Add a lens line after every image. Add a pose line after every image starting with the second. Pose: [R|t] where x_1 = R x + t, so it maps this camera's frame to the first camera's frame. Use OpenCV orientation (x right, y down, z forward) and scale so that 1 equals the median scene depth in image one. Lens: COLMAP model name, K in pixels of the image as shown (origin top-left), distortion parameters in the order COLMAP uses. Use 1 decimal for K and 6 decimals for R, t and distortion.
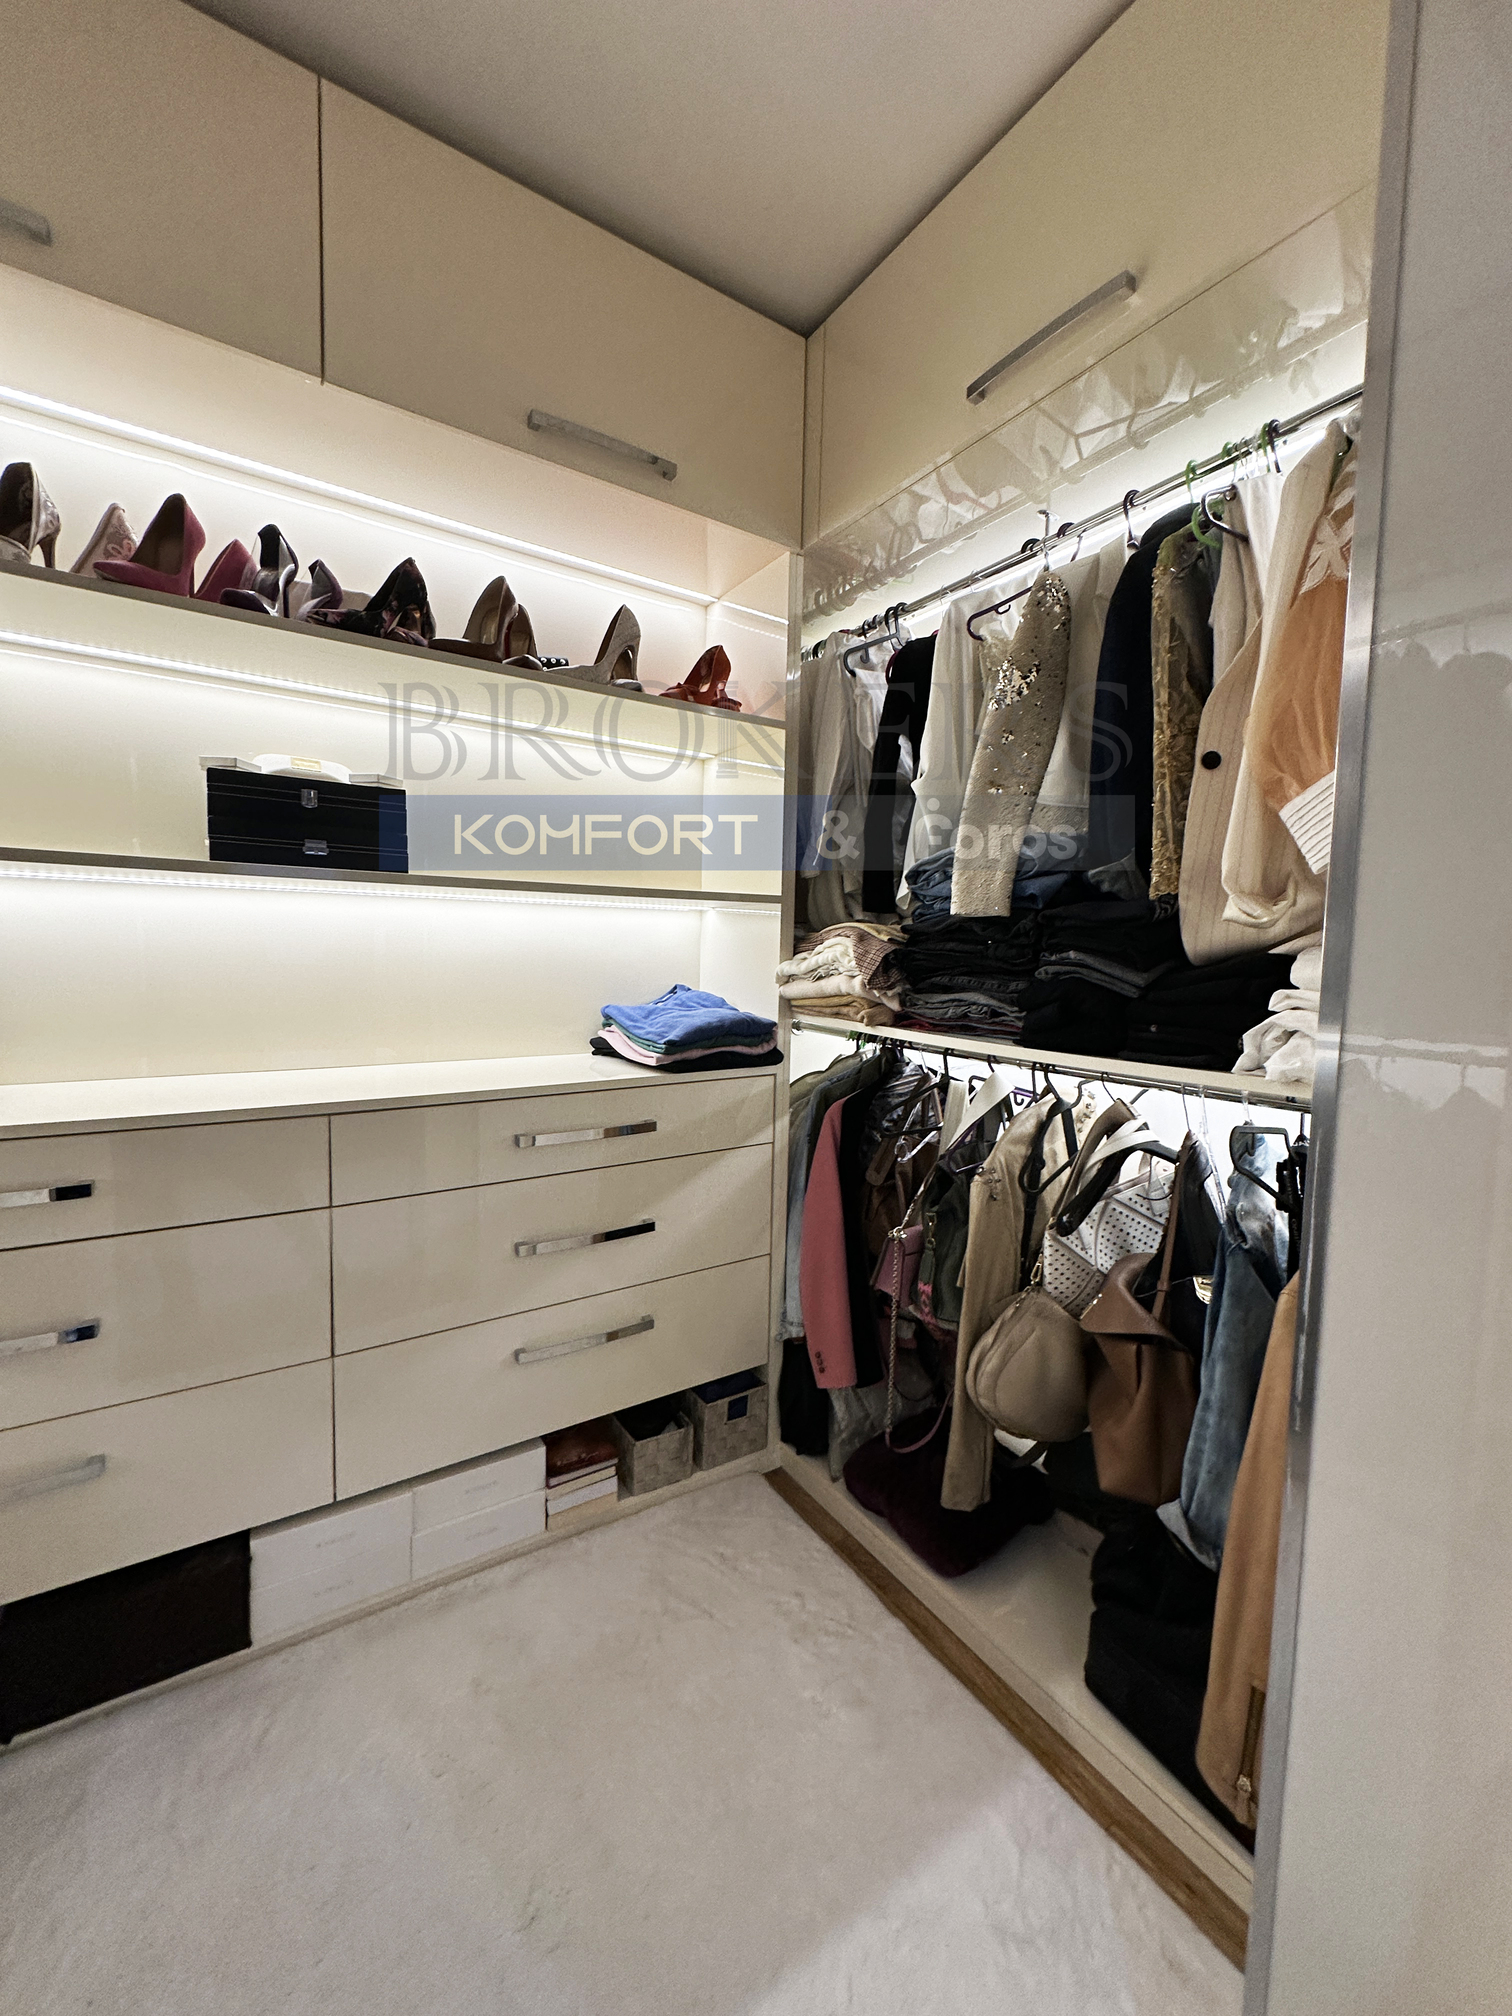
lens RADIAL K [[805.4, 0, 756.6], [0, 805.4, 1001.4], [0, 0, 1]] dist [-0.003059, 0.001069]
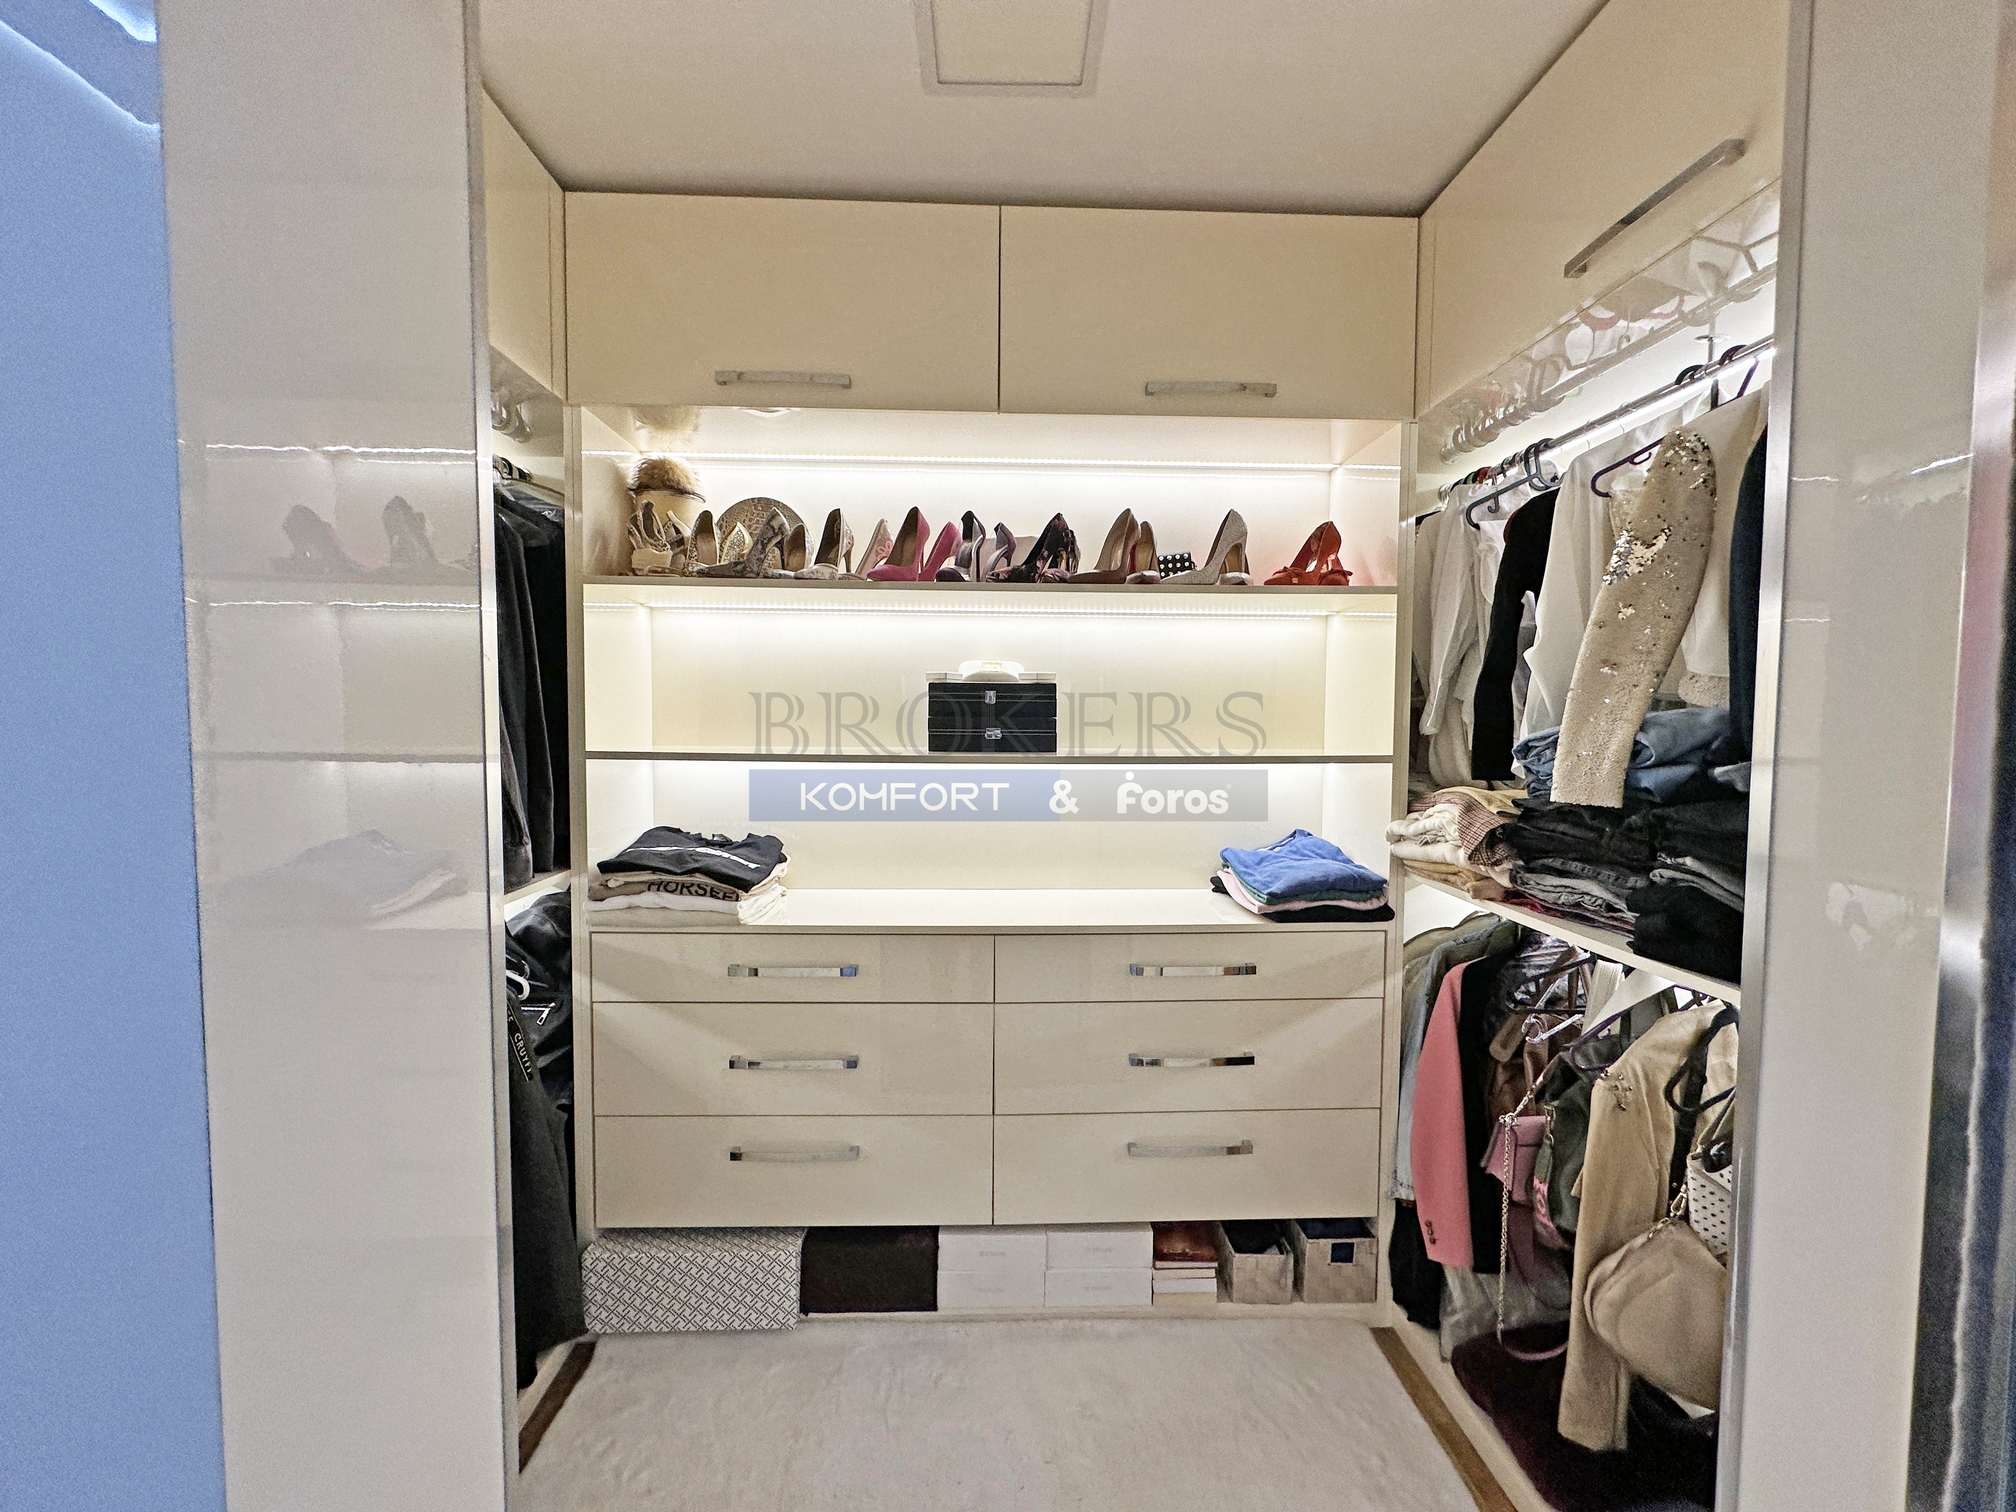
lens RADIAL K [[805.4, 0, 1008.0], [0, 805.4, 756.0], [0, 0, 1]] dist [-0.003059, 0.001069]
pose [[0.856076, 0.006348, -0.516812, 0.154836], [-0.021765, 0.999480, -0.023776, -0.105917], [0.516392, 0.031603, 0.855769, -0.133039]]
